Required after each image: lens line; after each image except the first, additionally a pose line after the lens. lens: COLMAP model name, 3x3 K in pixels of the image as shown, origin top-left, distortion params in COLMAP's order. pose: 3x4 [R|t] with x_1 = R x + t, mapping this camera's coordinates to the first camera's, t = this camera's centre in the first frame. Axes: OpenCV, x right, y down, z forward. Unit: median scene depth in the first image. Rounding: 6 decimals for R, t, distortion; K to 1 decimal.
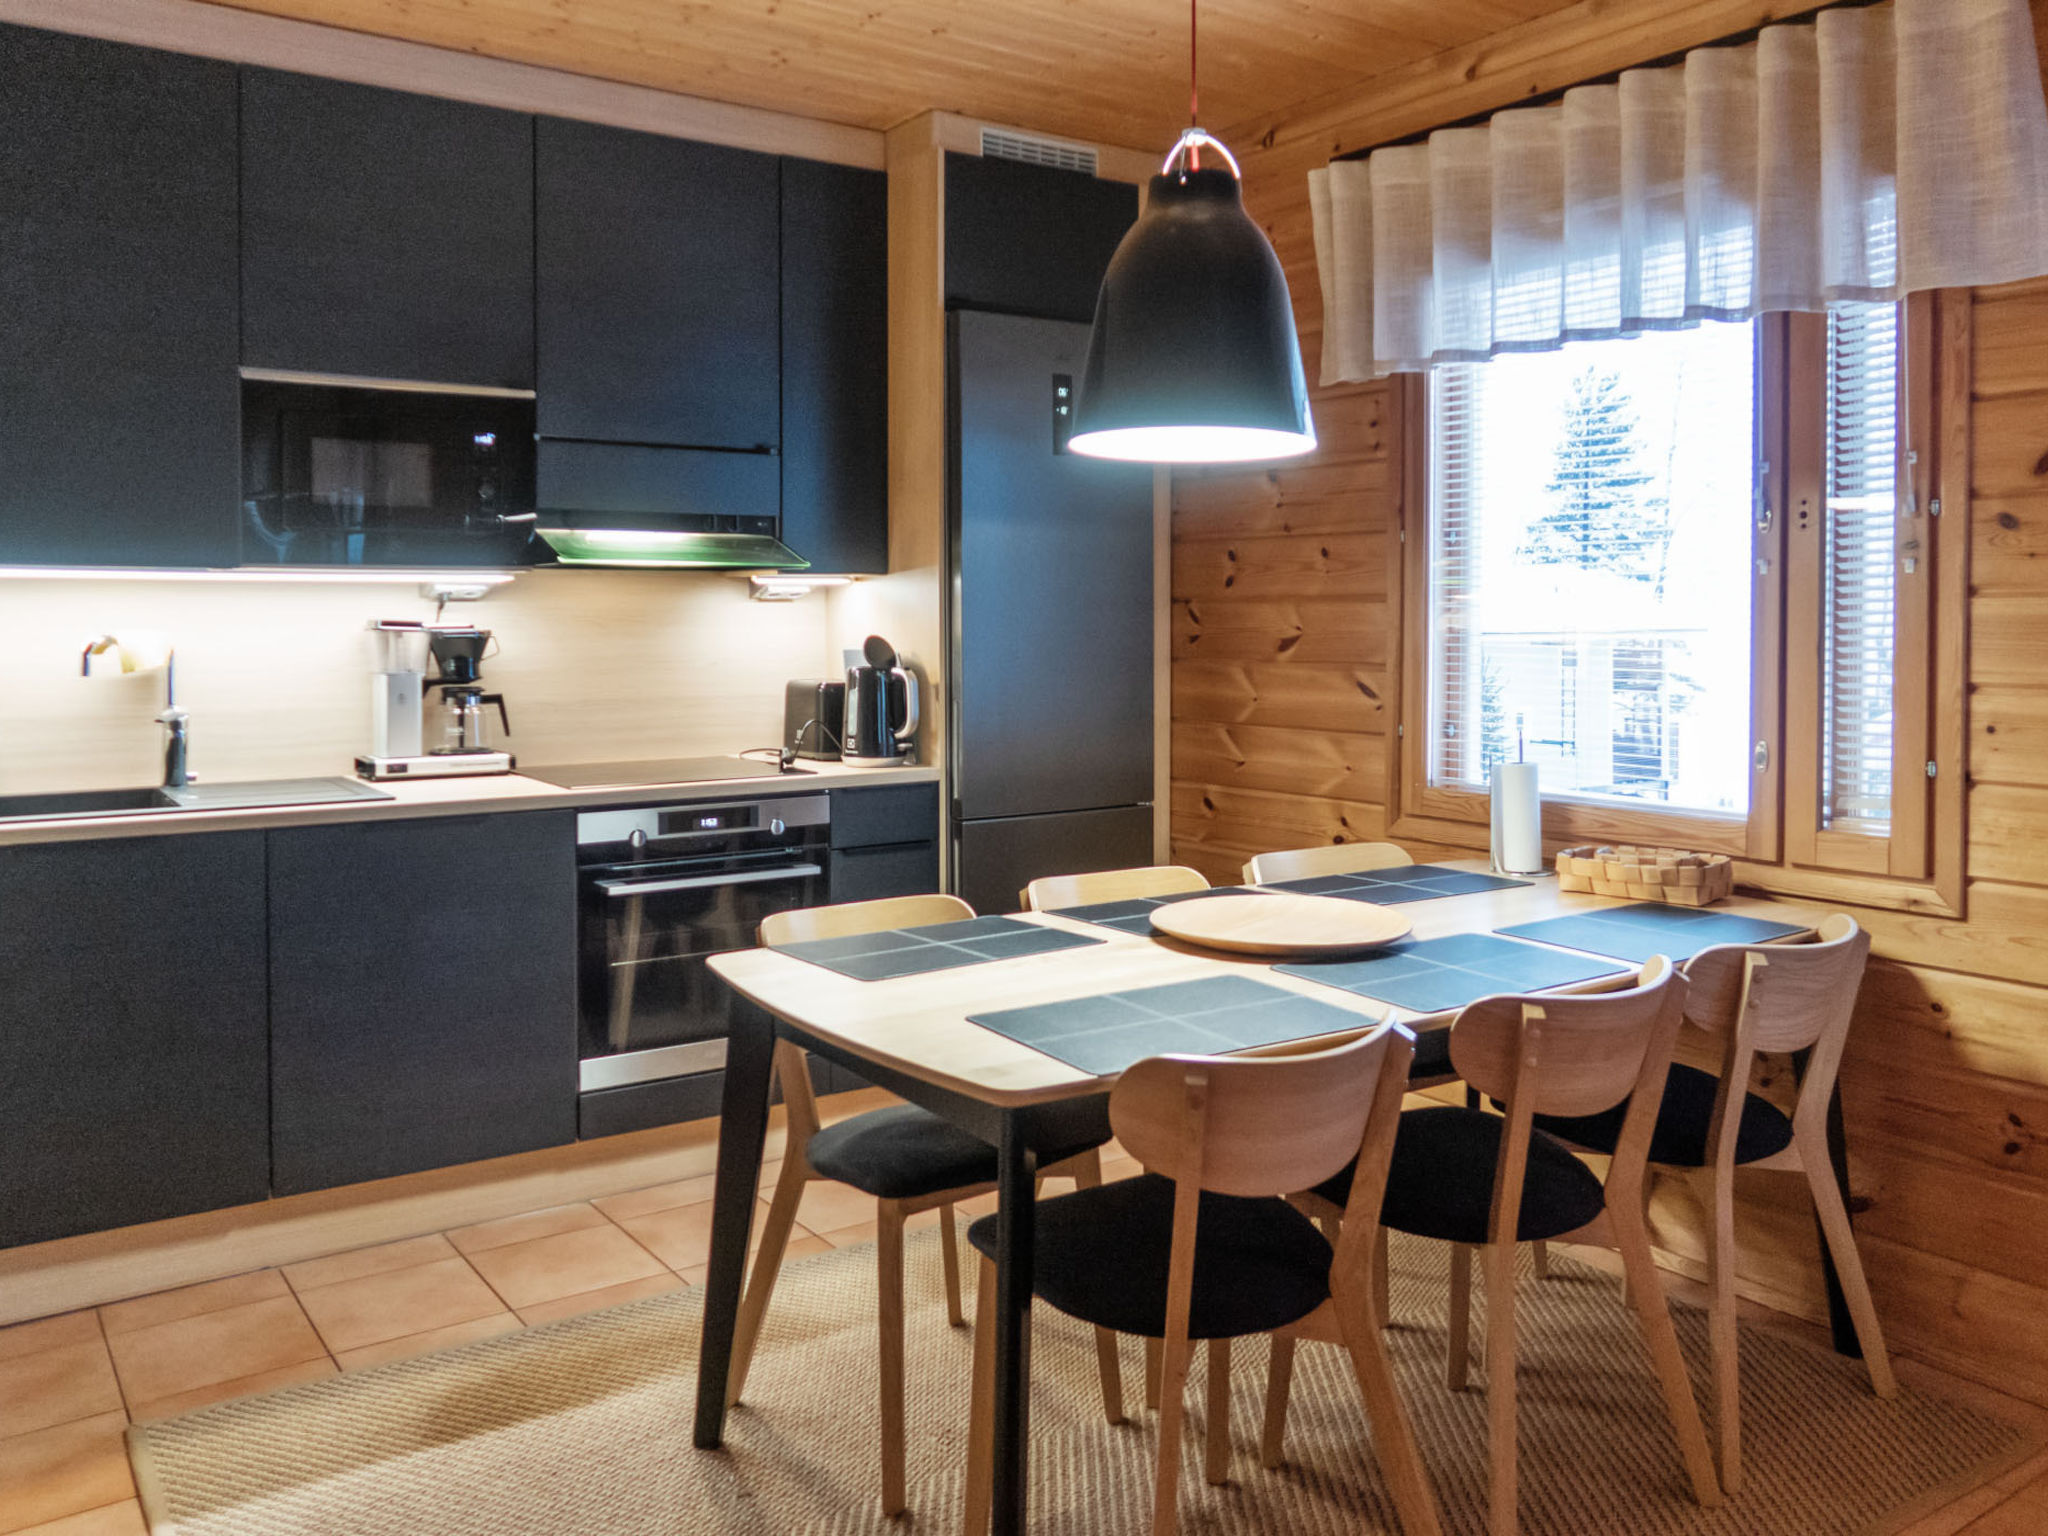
lens RADIAL K [[1634.8, 0, 1025.3], [0, 1634.8, 627.3], [0, 0, 1]] dist [0.005087, 0.003301]
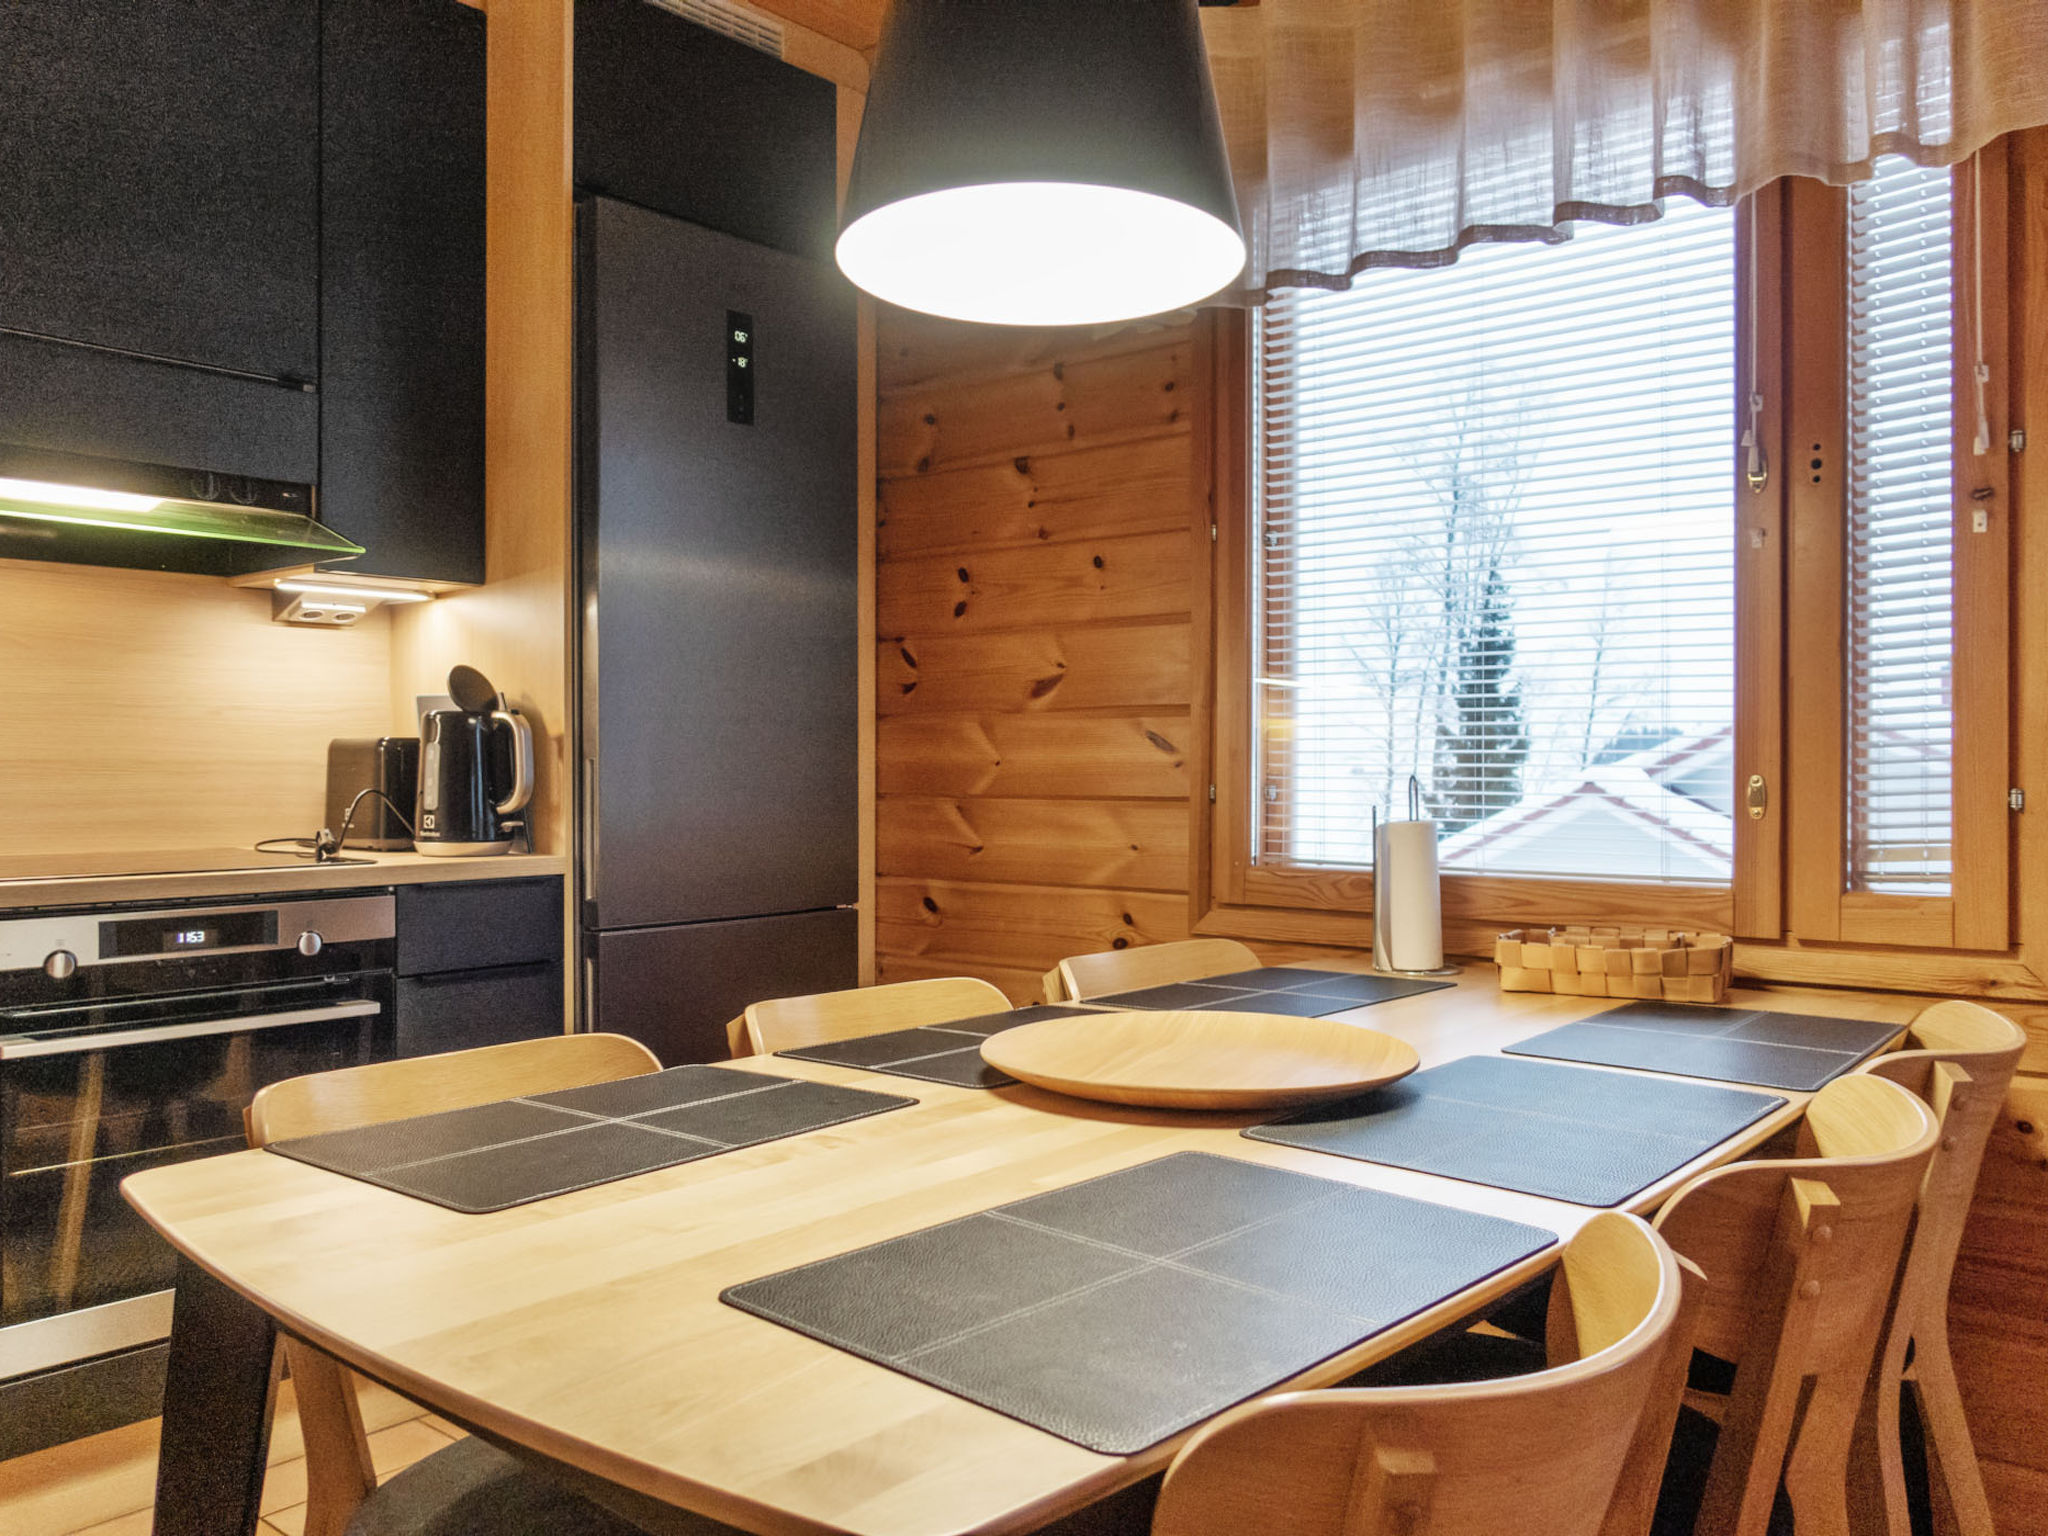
lens RADIAL K [[1578.7, 0, 1024.0], [0, 1578.7, 768.0], [0, 0, 1]] dist [-0.021521, 0.004464]
pose [[0.966494, 0.001195, 0.256688, -0.036478], [0.000659, 0.999974, -0.007137, 0.054899], [-0.256690, 0.007067, 0.966468, 0.313231]]
